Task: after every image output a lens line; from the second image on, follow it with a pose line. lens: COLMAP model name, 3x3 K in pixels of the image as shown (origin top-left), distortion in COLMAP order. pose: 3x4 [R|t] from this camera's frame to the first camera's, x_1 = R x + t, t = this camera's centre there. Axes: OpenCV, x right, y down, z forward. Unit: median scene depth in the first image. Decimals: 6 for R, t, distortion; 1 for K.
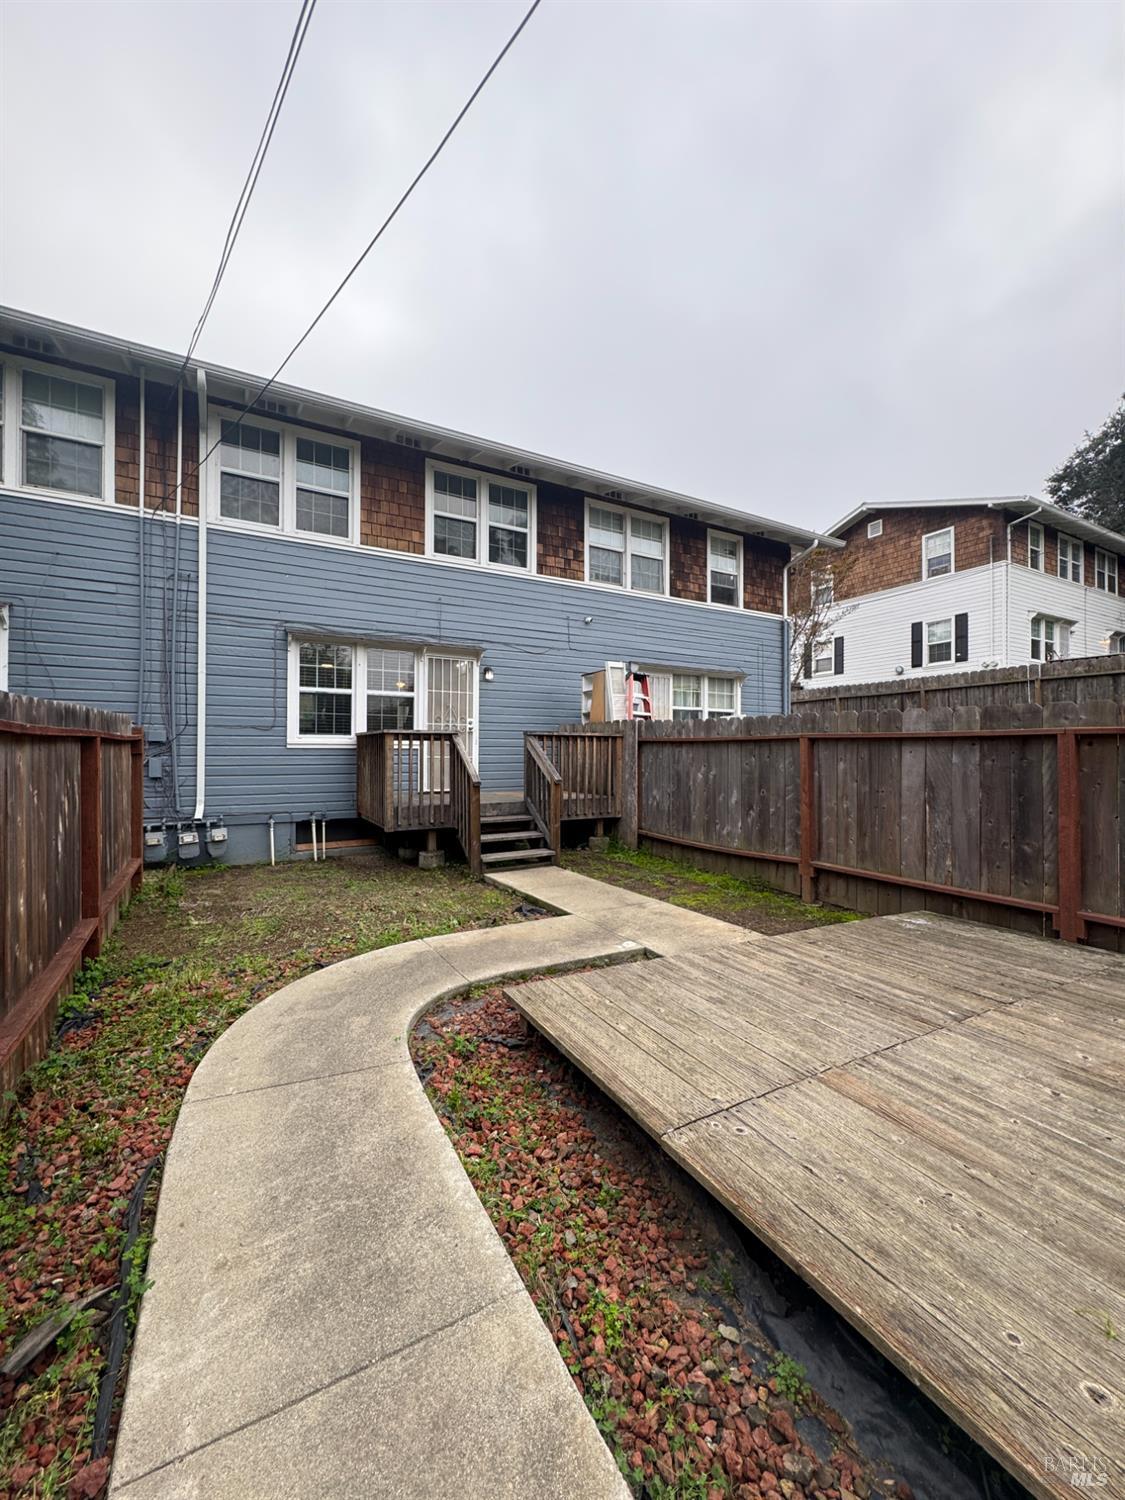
lens RADIAL K [[594.9, 0, 565.1], [0, 594.9, 747.7], [0, 0, 1]] dist [-0.000819, 0.000487]
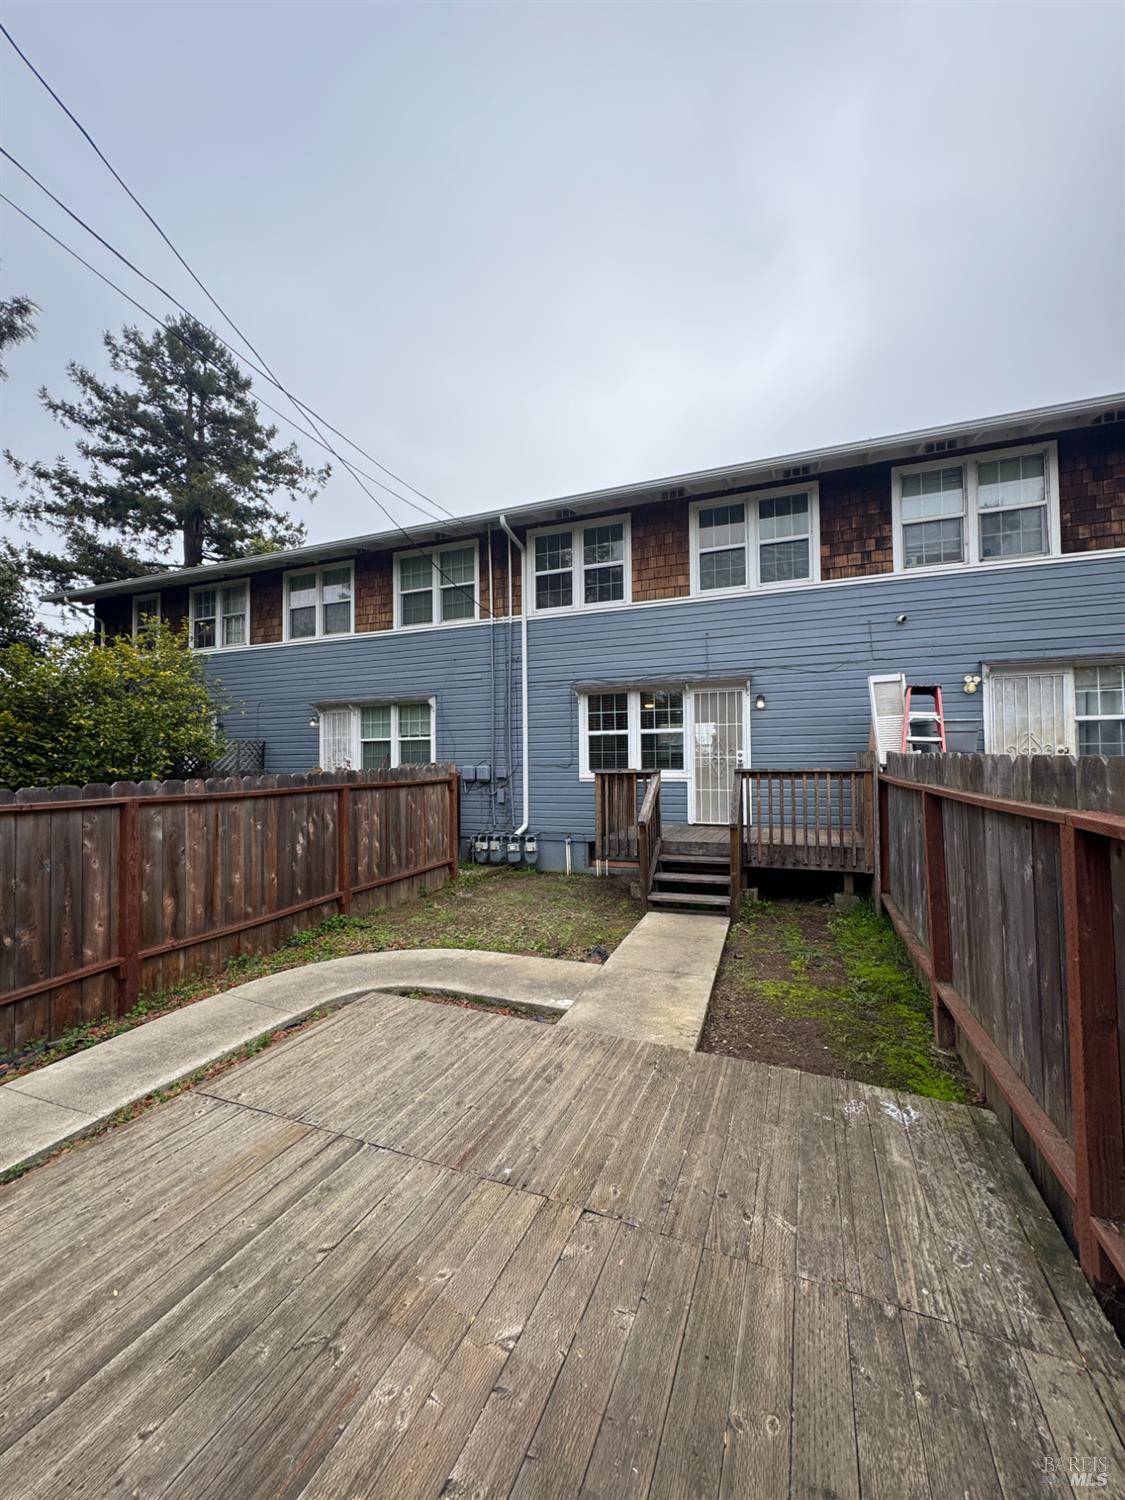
lens RADIAL K [[594.9, 0, 560.8], [0, 594.9, 749.5], [0, 0, 1]] dist [-0.000819, 0.000487]
pose [[0.626564, -0.028127, -0.778862, 0.483474], [0.017558, 0.999604, -0.021974, -0.040721], [0.779172, 0.000092, 0.626810, 0.195542]]
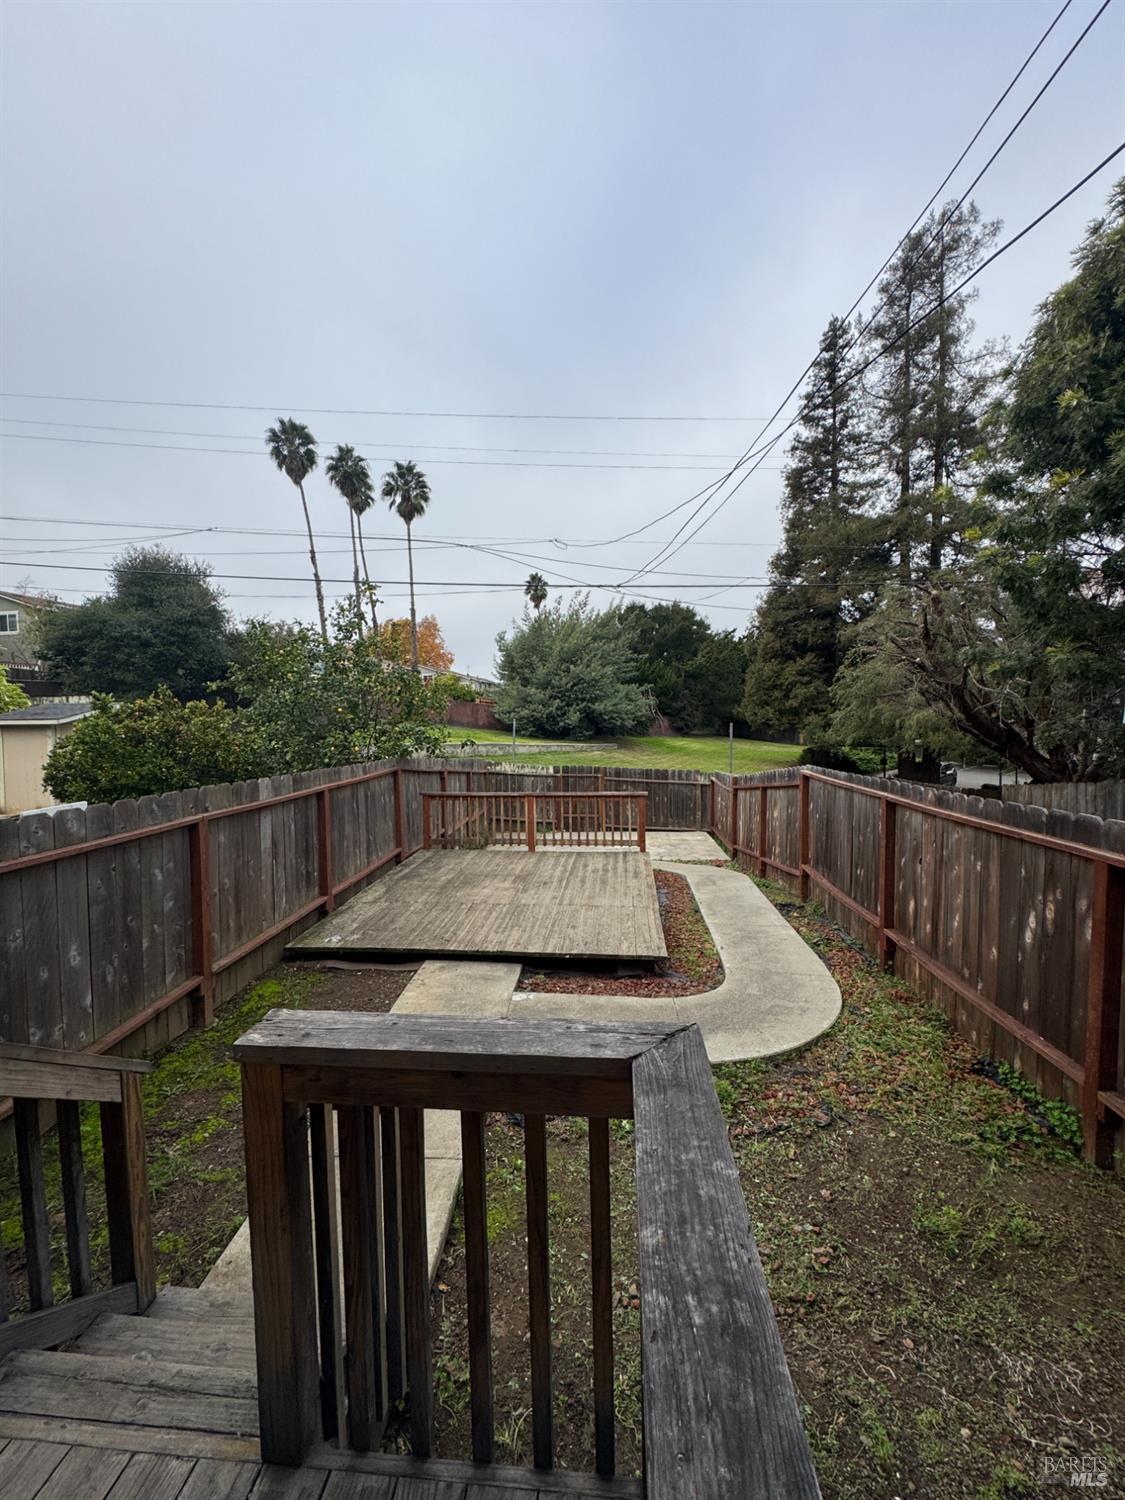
lens RADIAL K [[594.9, 0, 562.8], [0, 594.9, 752.5], [0, 0, 1]] dist [-0.000819, 0.000487]
pose [[-0.825621, -0.018180, 0.563933, -0.315654], [0.014519, 0.998465, 0.053444, -0.103411], [-0.564039, 0.052313, -0.824090, 0.998953]]
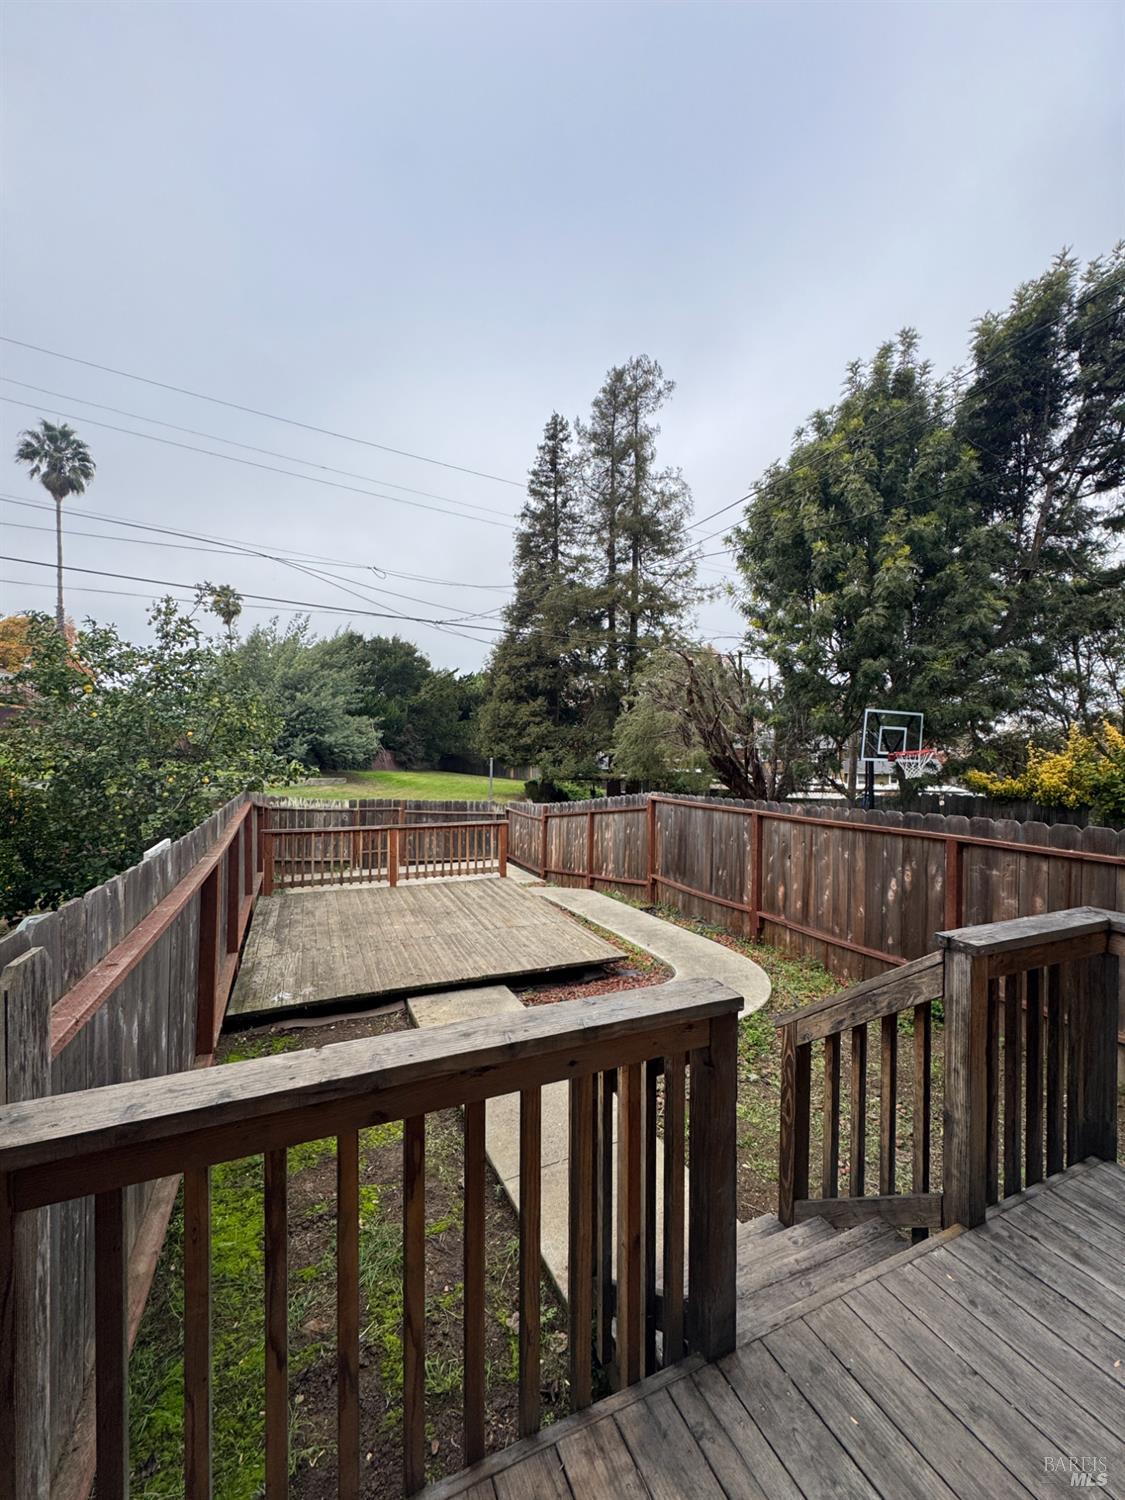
lens RADIAL K [[594.9, 0, 562.6], [0, 594.9, 753.6], [0, 0, 1]] dist [-0.000819, 0.000487]
pose [[-0.995516, -0.003930, 0.094517, -0.028401], [-0.004021, 0.999992, -0.000774, -0.099978], [-0.094513, -0.001150, -0.995523, 1.175236]]
